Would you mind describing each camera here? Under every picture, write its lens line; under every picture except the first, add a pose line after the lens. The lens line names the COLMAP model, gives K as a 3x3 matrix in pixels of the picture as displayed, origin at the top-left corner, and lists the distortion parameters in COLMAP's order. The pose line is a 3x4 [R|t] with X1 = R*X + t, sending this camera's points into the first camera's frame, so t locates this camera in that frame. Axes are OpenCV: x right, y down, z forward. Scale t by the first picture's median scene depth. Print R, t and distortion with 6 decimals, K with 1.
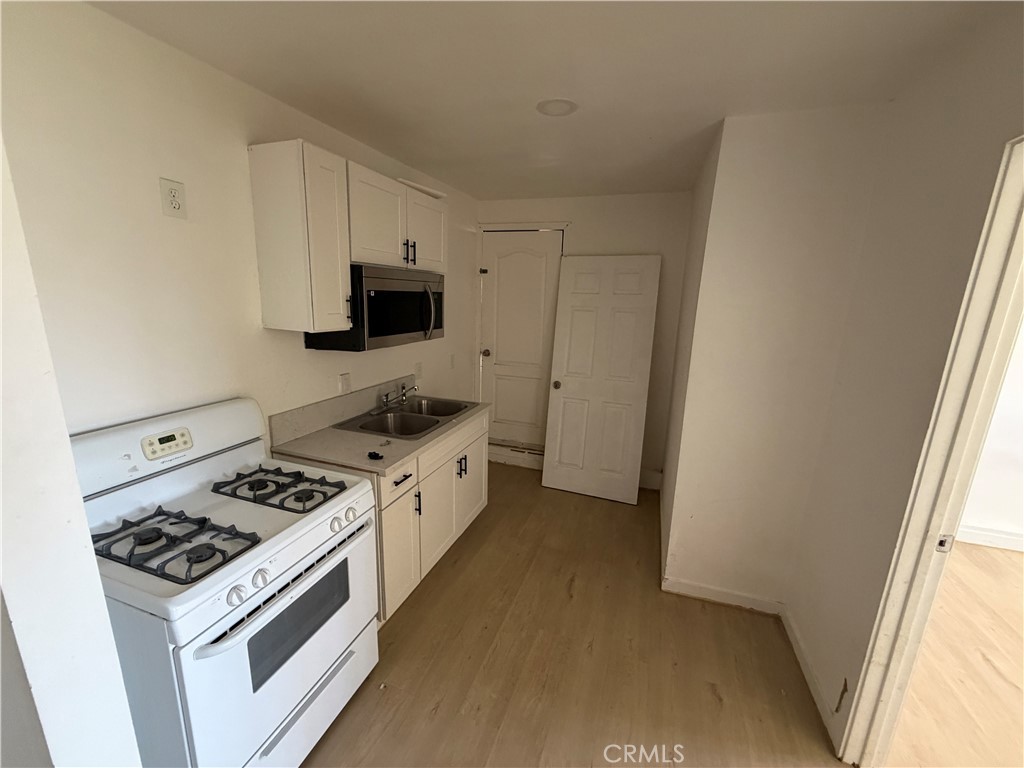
lens RADIAL K [[408.3, 0, 510.9], [0, 408.3, 386.4], [0, 0, 1]] dist [0.001330, 0.000262]
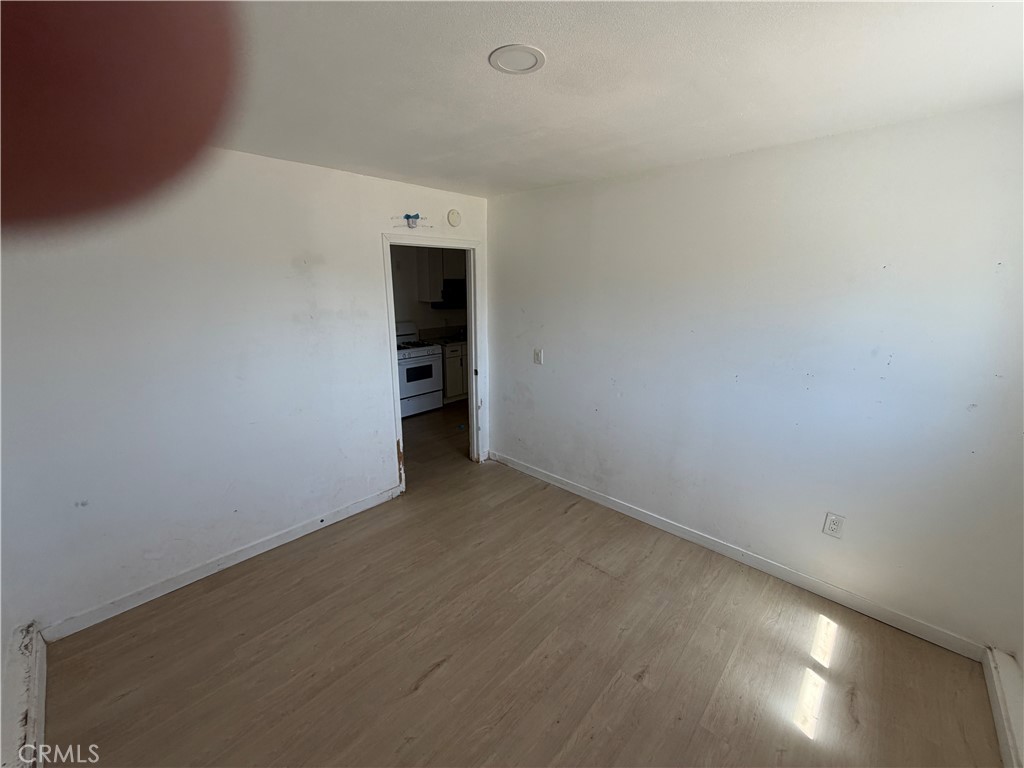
lens RADIAL K [[408.3, 0, 512.2], [0, 408.3, 384.1], [0, 0, 1]] dist [0.001330, 0.000262]
pose [[0.913683, 0.058393, -0.402211, 1.377566], [-0.052927, 0.998293, 0.024701, 0.382653], [0.402967, -0.001281, 0.915214, -1.623356]]
